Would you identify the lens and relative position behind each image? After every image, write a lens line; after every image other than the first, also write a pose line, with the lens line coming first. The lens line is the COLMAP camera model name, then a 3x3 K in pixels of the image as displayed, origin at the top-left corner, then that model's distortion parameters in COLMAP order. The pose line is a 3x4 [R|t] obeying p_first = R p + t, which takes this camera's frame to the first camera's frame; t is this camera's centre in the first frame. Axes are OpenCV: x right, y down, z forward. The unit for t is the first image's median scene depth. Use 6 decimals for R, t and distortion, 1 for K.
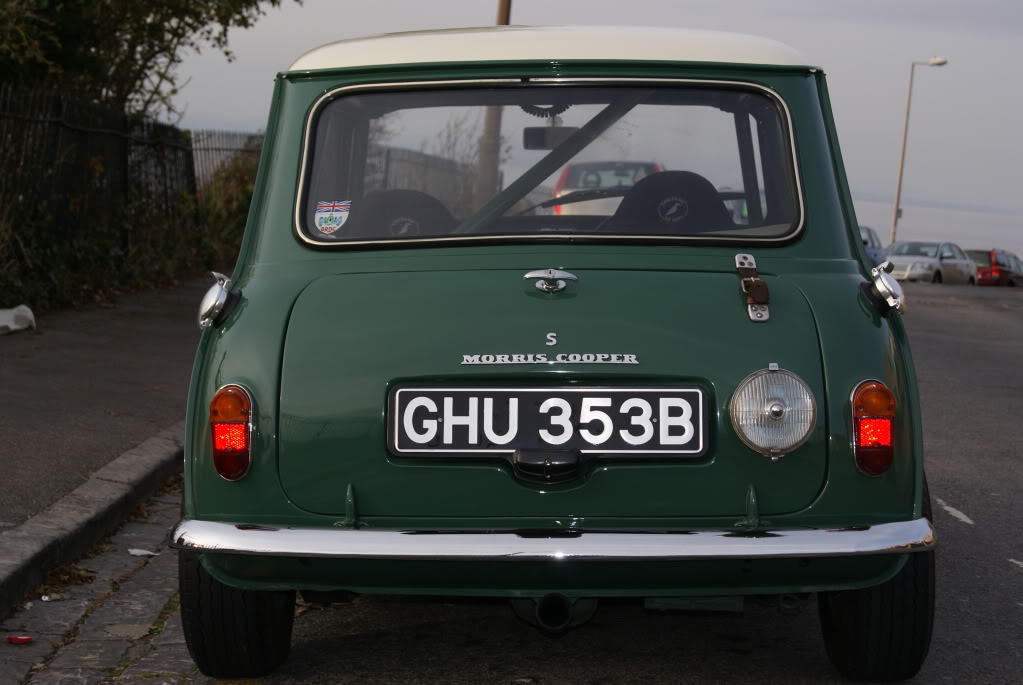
lens RADIAL K [[2102.2, 0, 511.5], [0, 2102.2, 342.5], [0, 0, 1]] dist [0.246772, 0.008970]
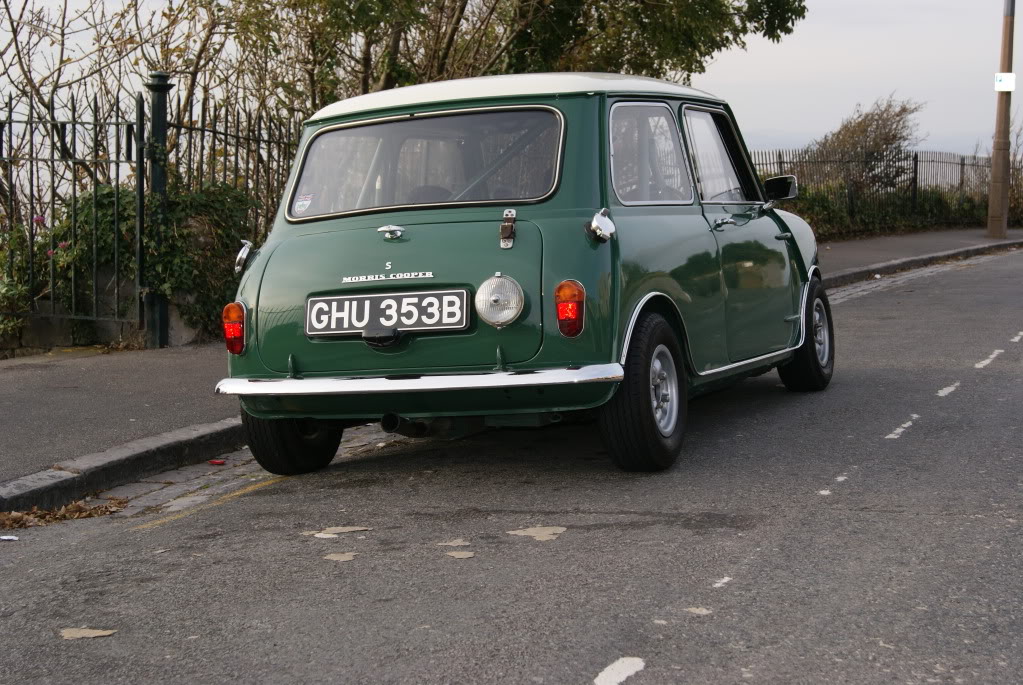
lens RADIAL K [[1746.1, 0, 511.5], [0, 1746.1, 342.5], [0, 0, 1]] dist [0.019205, 0.041018]
pose [[0.938543, -0.039587, -0.342885, 0.607238], [0.042471, 0.999097, 0.000904, 0.064948], [0.342539, -0.015411, 0.939377, -0.315472]]
